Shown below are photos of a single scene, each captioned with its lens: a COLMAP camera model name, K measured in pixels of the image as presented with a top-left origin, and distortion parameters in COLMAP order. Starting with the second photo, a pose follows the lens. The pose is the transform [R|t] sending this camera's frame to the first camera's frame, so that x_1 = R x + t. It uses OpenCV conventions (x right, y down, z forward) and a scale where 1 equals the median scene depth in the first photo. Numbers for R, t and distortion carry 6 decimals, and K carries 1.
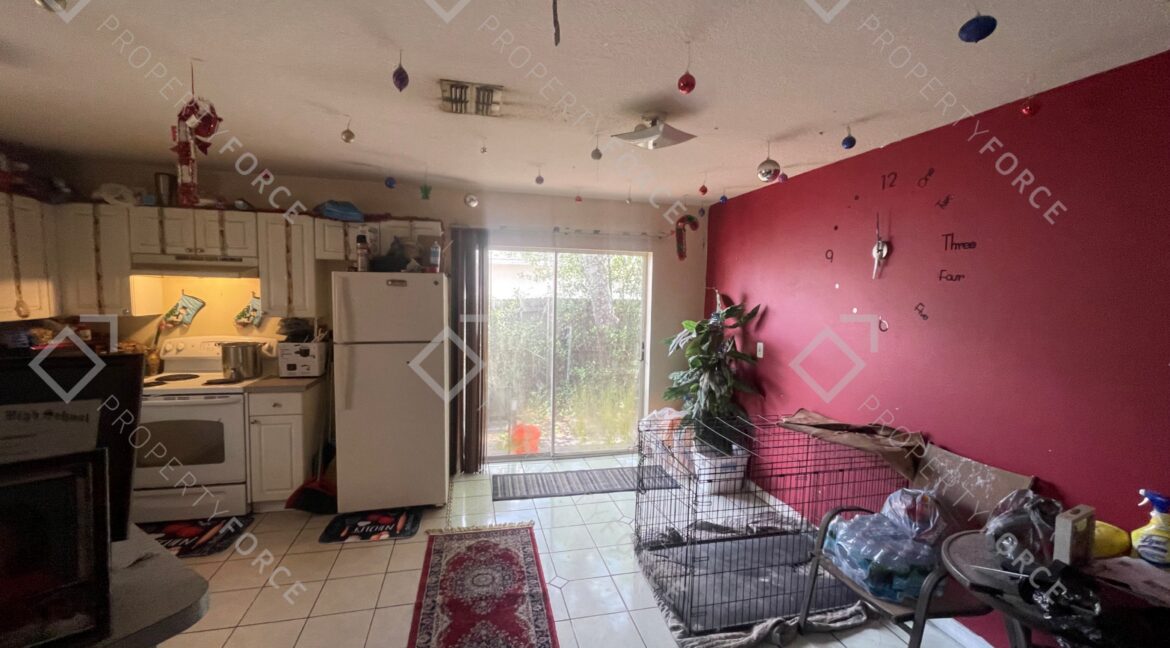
lens RADIAL K [[472.4, 0, 585.2], [0, 472.4, 323.9], [0, 0, 1]] dist [-0.002311, 0.000627]
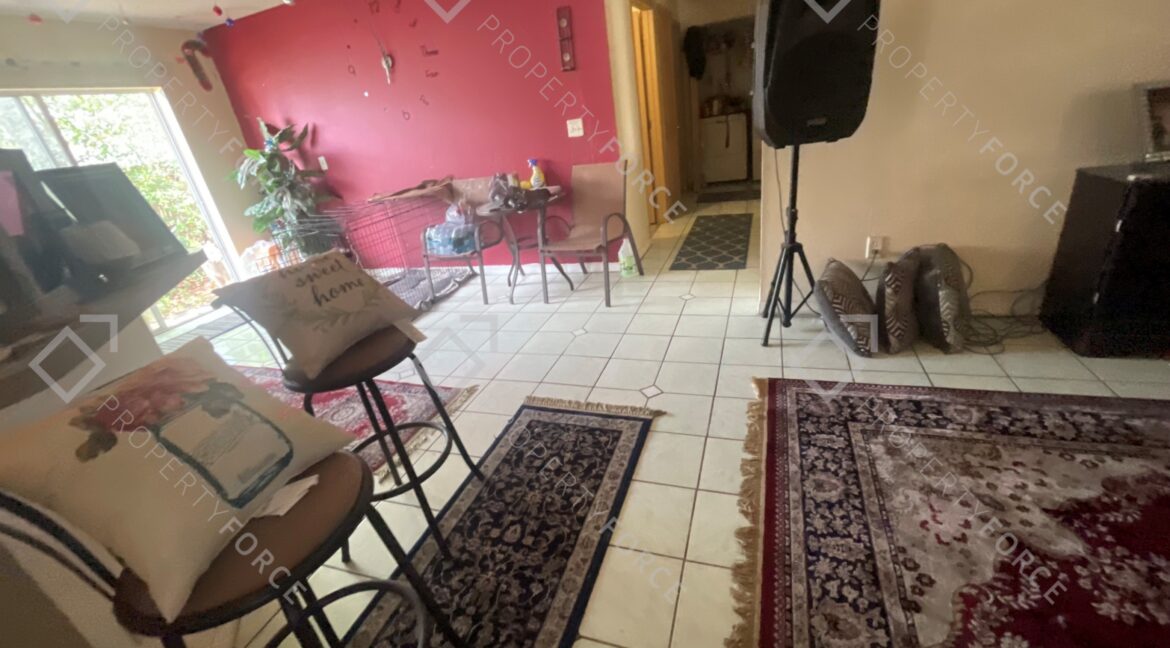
lens RADIAL K [[472.4, 0, 586.1], [0, 472.4, 323.9], [0, 0, 1]] dist [-0.002311, 0.000627]
pose [[0.542624, -0.435768, 0.718098, -0.456600], [0.211564, 0.898245, 0.385222, 0.145325], [-0.812896, -0.057107, 0.579603, -0.415309]]
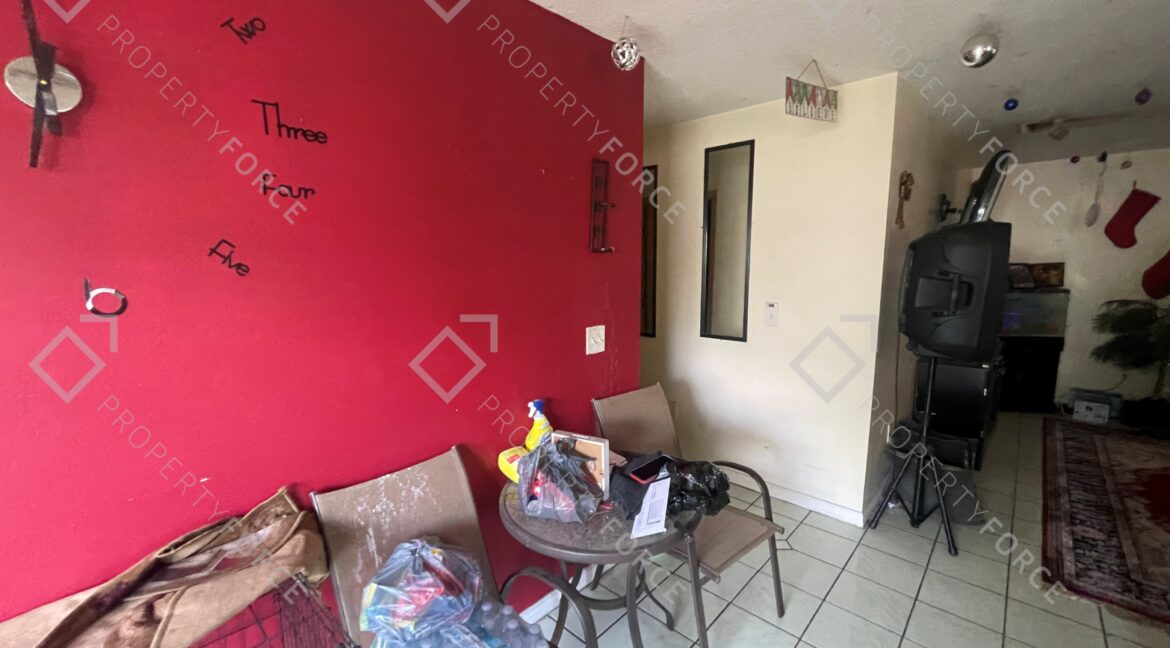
lens RADIAL K [[472.4, 0, 585.2], [0, 472.4, 324.9], [0, 0, 1]] dist [-0.002311, 0.000627]
pose [[-0.542540, -0.137319, 0.828731, 0.109809], [0.054627, 0.978693, 0.197929, -0.032451], [-0.838252, 0.152655, -0.523478, 0.884736]]
